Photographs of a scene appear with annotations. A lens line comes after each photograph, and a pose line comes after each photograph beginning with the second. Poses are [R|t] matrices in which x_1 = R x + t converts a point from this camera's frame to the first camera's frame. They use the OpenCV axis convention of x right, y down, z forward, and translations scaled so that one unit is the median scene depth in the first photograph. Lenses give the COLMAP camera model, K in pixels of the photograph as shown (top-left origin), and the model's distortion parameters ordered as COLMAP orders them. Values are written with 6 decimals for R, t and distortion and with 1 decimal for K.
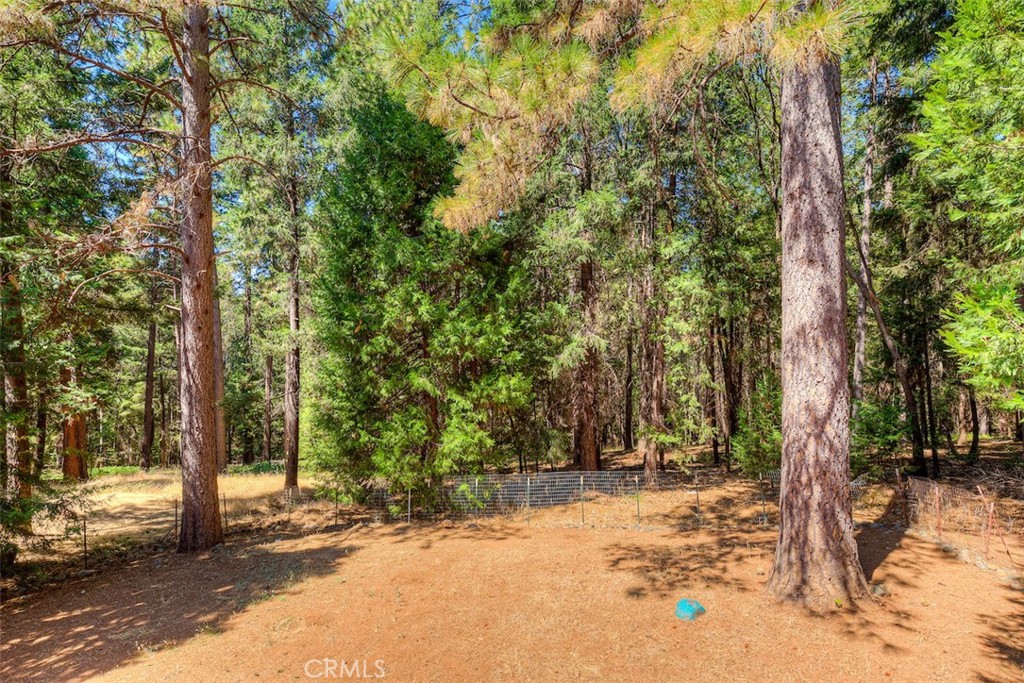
lens RADIAL K [[465.4, 0, 512.0], [0, 465.4, 341.5], [0, 0, 1]] dist [0.000230, -0.000006]
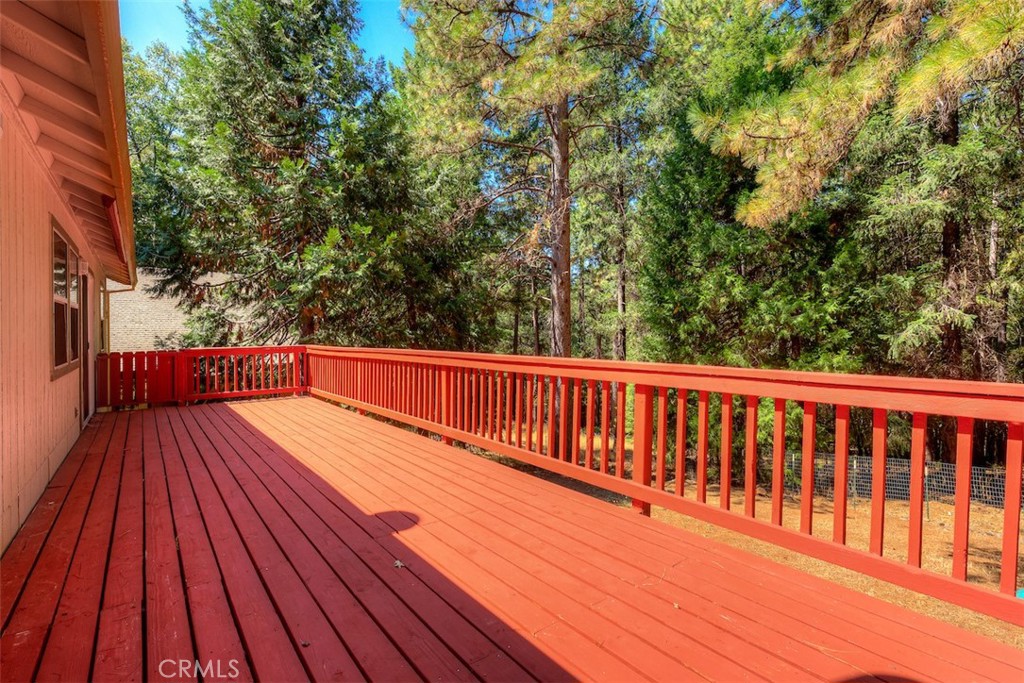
lens RADIAL K [[476.5, 0, 512.0], [0, 476.5, 341.5], [0, 0, 1]] dist [0.001255, -0.000049]
pose [[0.795225, 0.011813, -0.606200, 0.062883], [0.011193, 0.999354, 0.034158, 0.005591], [0.606211, -0.033949, 0.794579, -0.191219]]
